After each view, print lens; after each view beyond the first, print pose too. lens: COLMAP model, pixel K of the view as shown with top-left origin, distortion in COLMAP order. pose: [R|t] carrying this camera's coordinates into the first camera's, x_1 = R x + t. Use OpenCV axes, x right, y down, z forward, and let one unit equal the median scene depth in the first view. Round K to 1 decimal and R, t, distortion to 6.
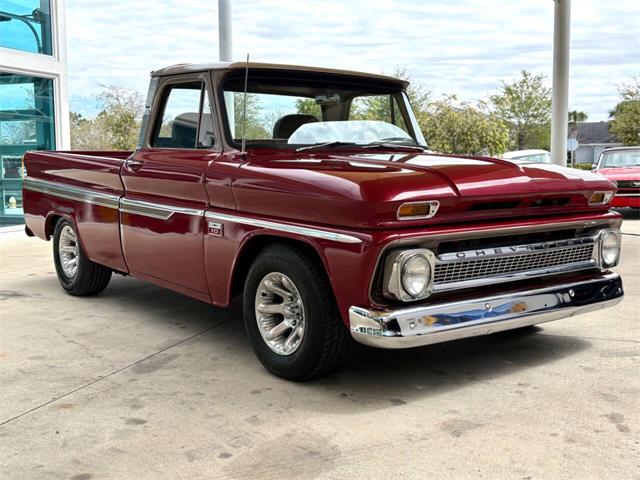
lens RADIAL K [[747.7, 0, 320.0], [0, 747.7, 240.0], [0, 0, 1]] dist [0.087562, -0.173908]
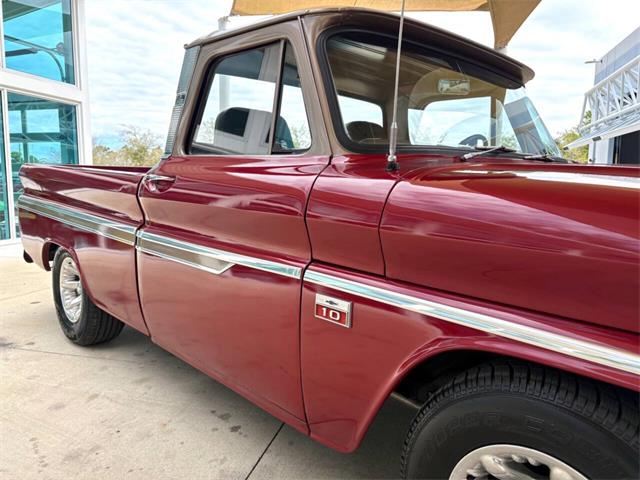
lens RADIAL K [[487.5, 0, 317.7], [0, 487.5, 245.0], [0, 0, 1]] dist [0.026901, 0.003854]
pose [[0.995571, 0.004401, 0.093906, -0.120448], [-0.006409, 0.999757, 0.021086, -0.043660], [-0.093791, -0.021594, 0.995358, 0.452196]]
